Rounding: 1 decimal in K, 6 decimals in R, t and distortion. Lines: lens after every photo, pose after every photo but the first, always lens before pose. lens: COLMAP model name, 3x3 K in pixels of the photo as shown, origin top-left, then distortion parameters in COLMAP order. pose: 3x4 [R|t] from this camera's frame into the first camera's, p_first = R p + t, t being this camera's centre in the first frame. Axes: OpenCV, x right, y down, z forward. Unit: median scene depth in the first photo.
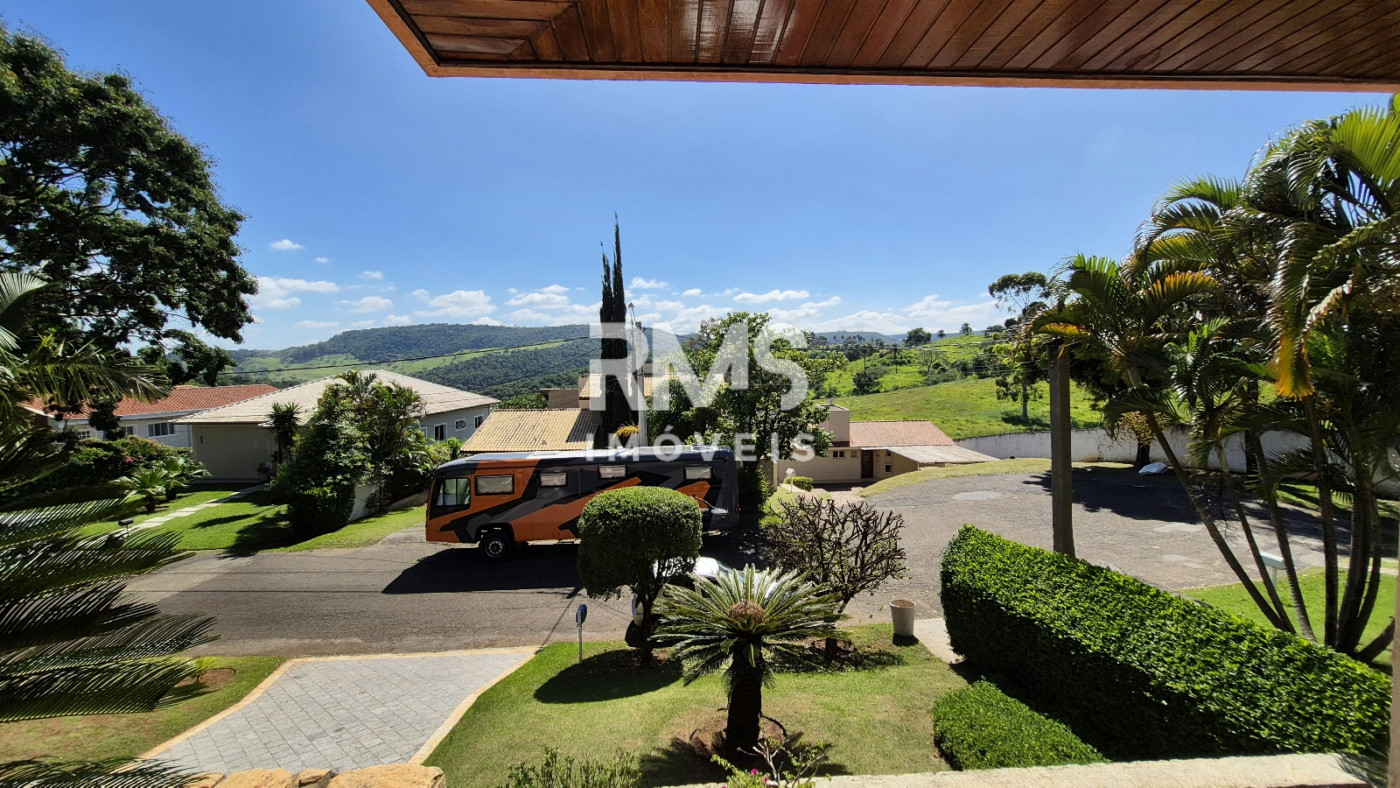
lens RADIAL K [[550.2, 0, 699.9], [0, 550.2, 393.1], [0, 0, 1]] dist [0.003851, -0.000615]
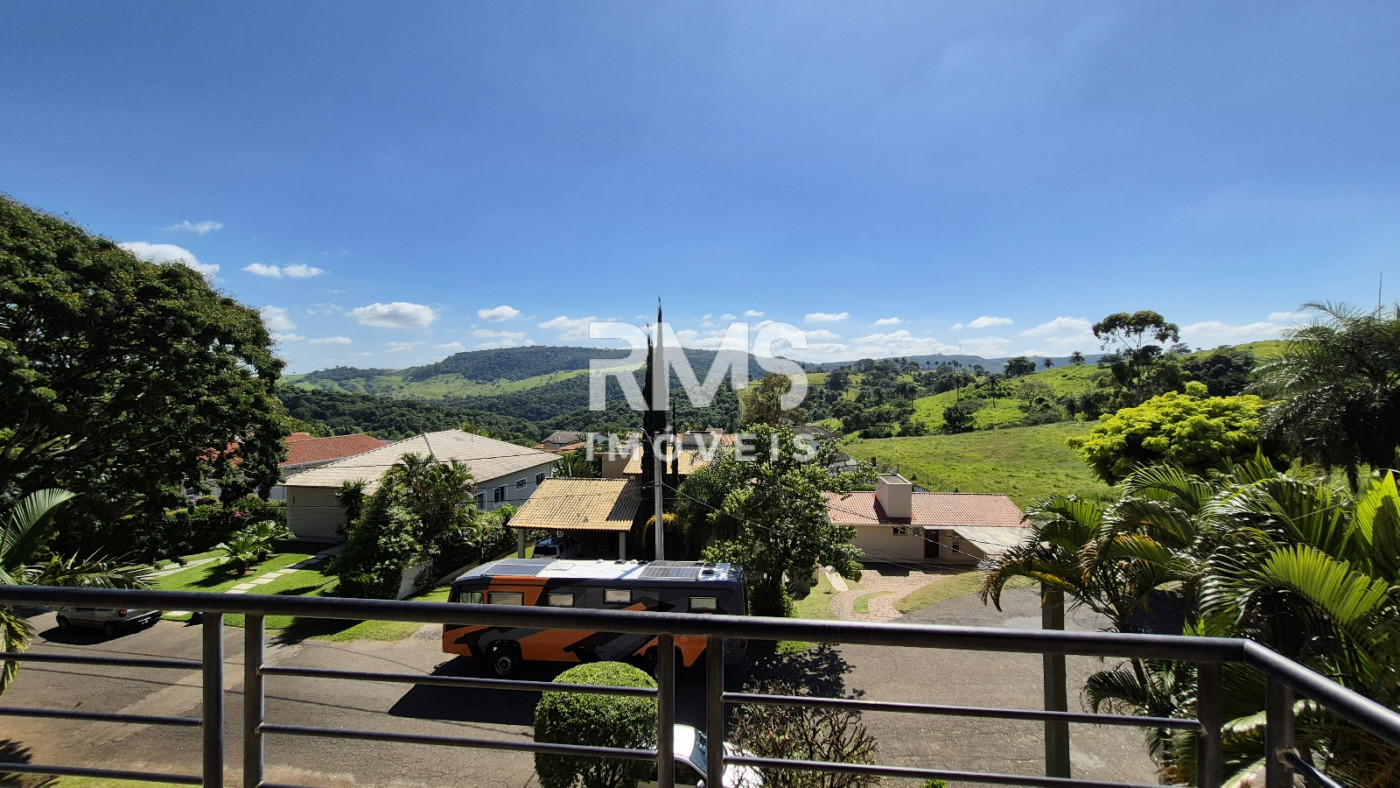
lens RADIAL K [[550.2, 0, 699.6], [0, 550.2, 392.5], [0, 0, 1]] dist [0.003851, -0.000615]
pose [[0.987824, 0.015305, -0.154819, 0.086430], [-0.021626, 0.998996, -0.039228, -0.120306], [0.154063, 0.042099, 0.987164, 0.018051]]
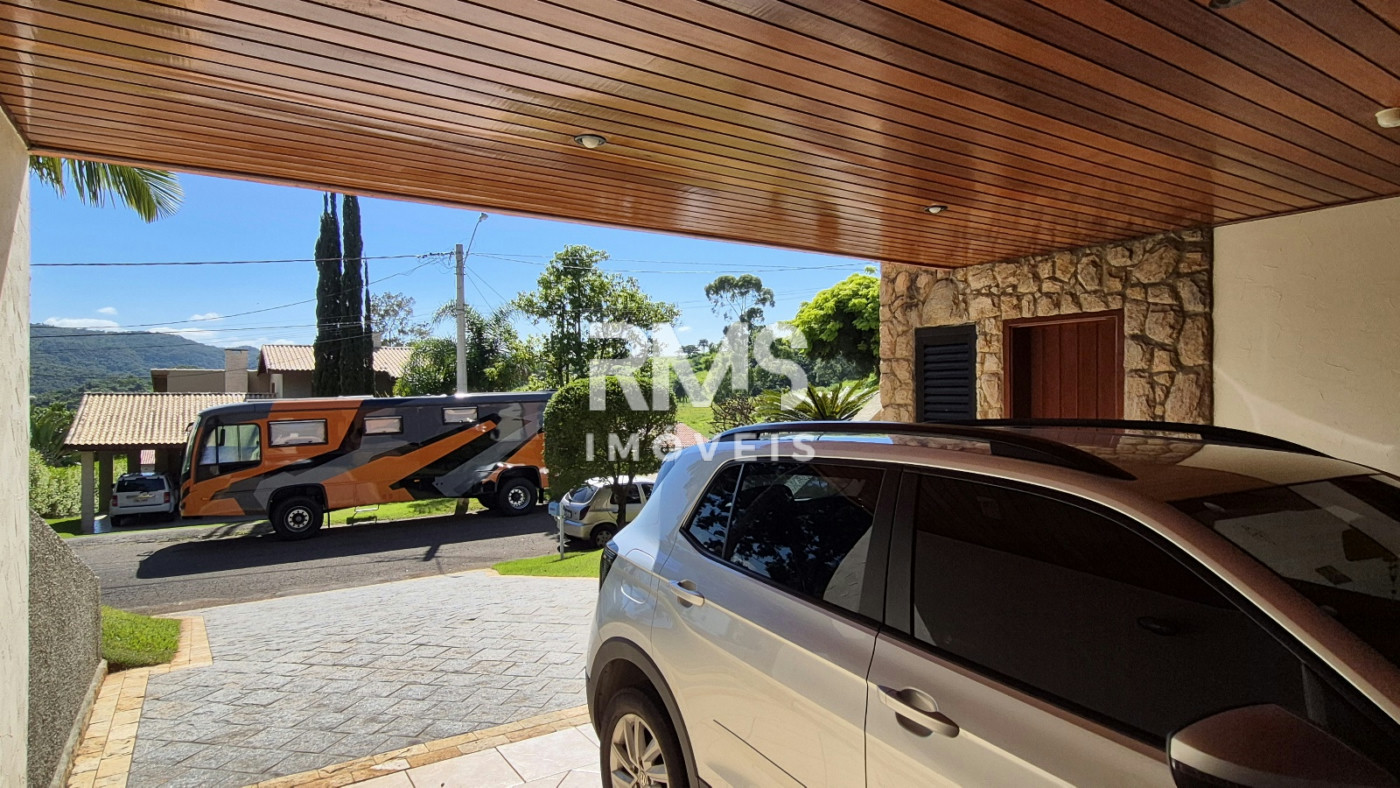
lens RADIAL K [[775.4, 0, 699.0], [0, 775.4, 391.8], [0, 0, 1]] dist [0.006251, -0.002710]
pose [[0.868891, 0.010237, 0.494897, -0.268753], [0.019170, 0.998340, -0.054309, 0.113842], [-0.494631, 0.056676, 0.867253, -0.106526]]
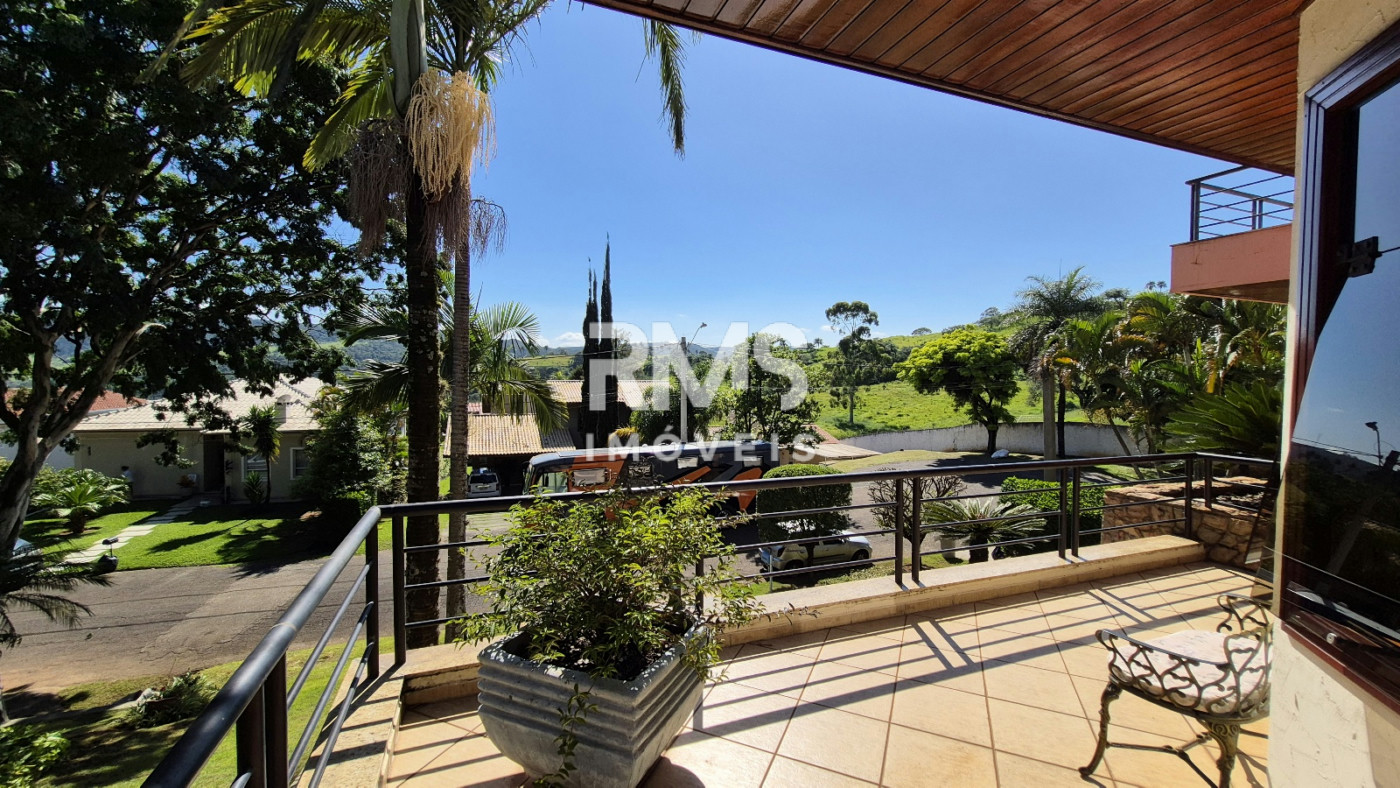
lens RADIAL K [[550.2, 0, 700.5], [0, 550.2, 392.6], [0, 0, 1]] dist [0.003851, -0.000615]
pose [[0.949497, 0.010593, 0.313596, -0.327480], [-0.005302, 0.999829, -0.017720, 0.007728], [-0.313730, 0.015163, 0.949391, -0.097437]]
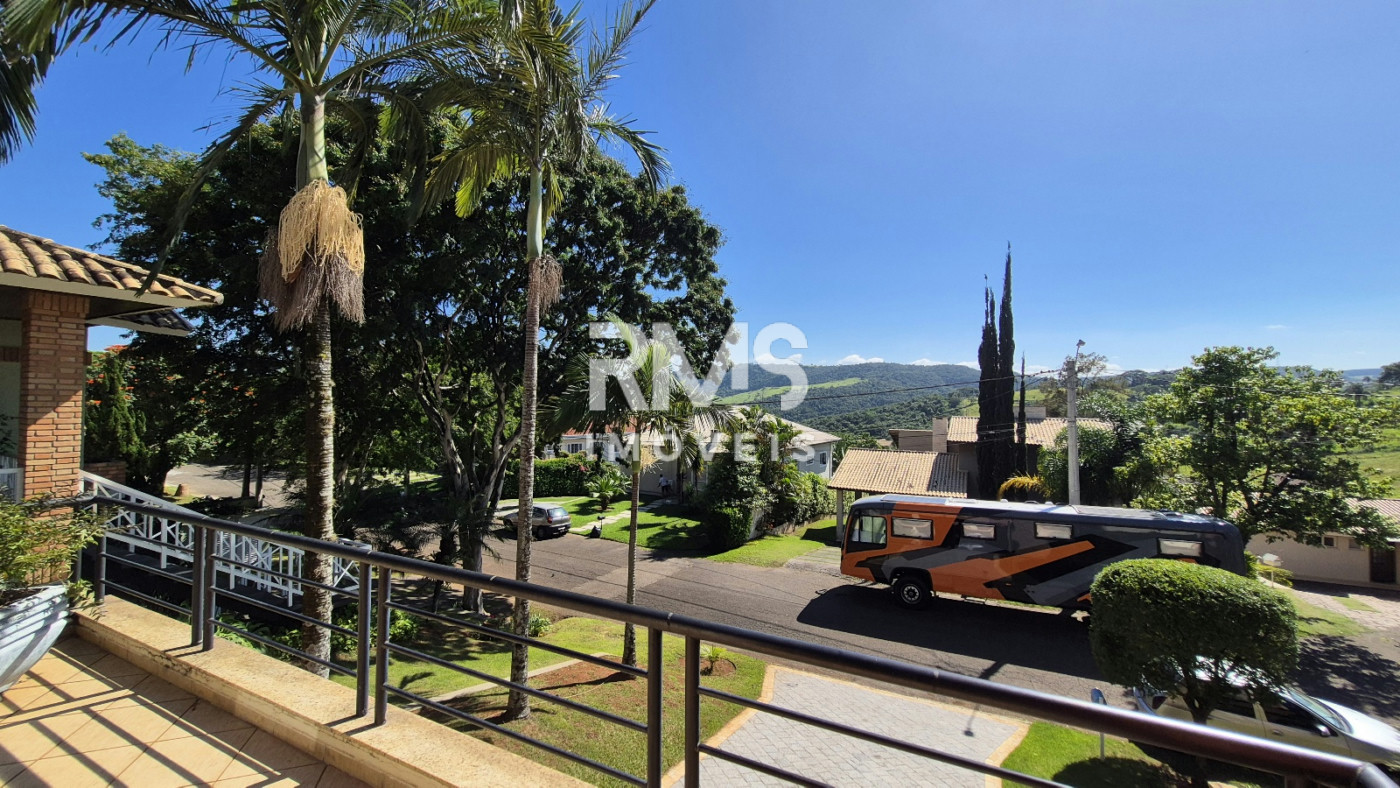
lens RADIAL K [[550.2, 0, 700.6], [0, 550.2, 390.7], [0, 0, 1]] dist [0.003851, -0.000615]
pose [[0.867723, 0.011098, -0.496924, -0.136593], [-0.047704, 0.996995, -0.061035, 0.000134], [0.494754, 0.076667, 0.865645, -0.037366]]
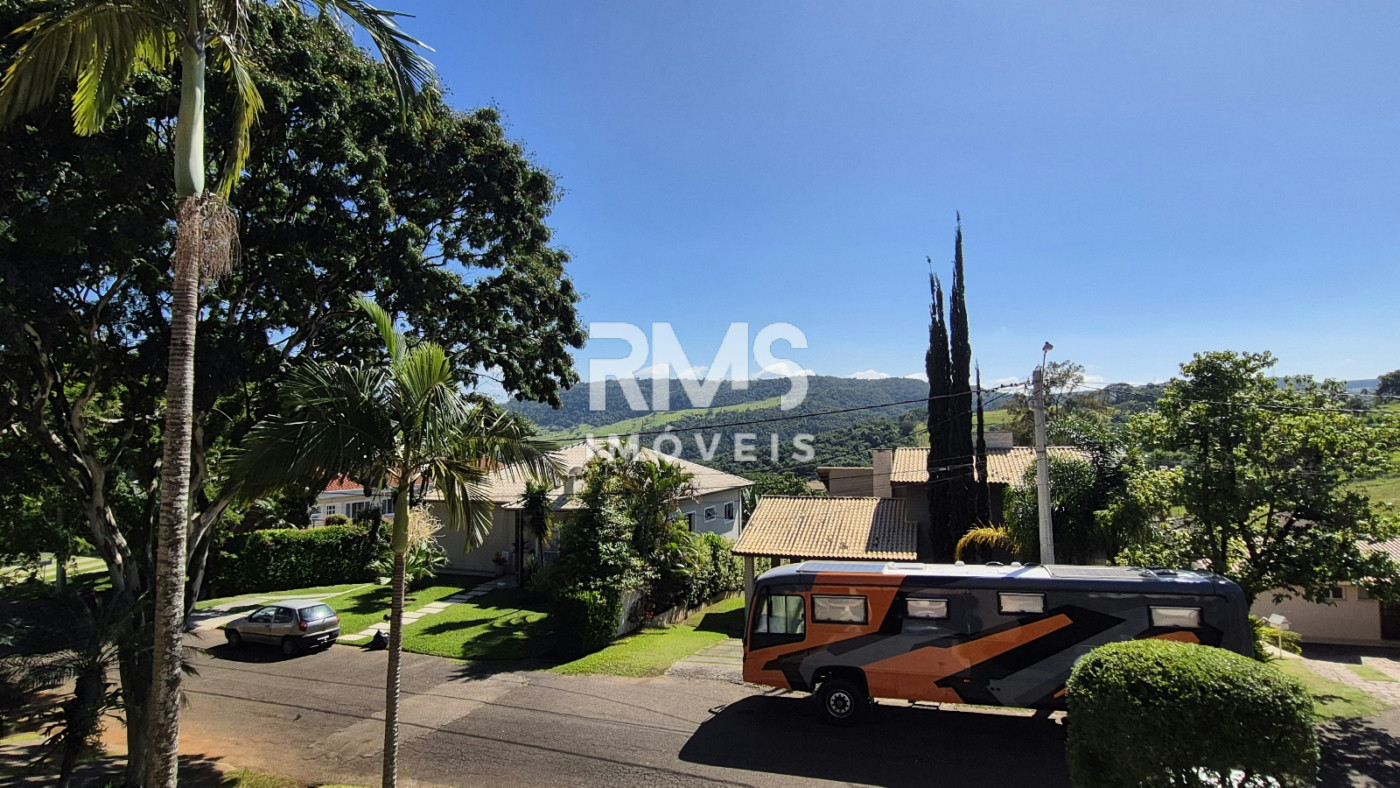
lens RADIAL K [[775.4, 0, 698.9], [0, 775.4, 391.7], [0, 0, 1]] dist [0.006251, -0.002710]
pose [[0.939482, -0.014355, -0.342297, -0.127903], [-0.020888, 0.994863, -0.099053, -0.003129], [0.341961, 0.100209, 0.934356, -0.000762]]
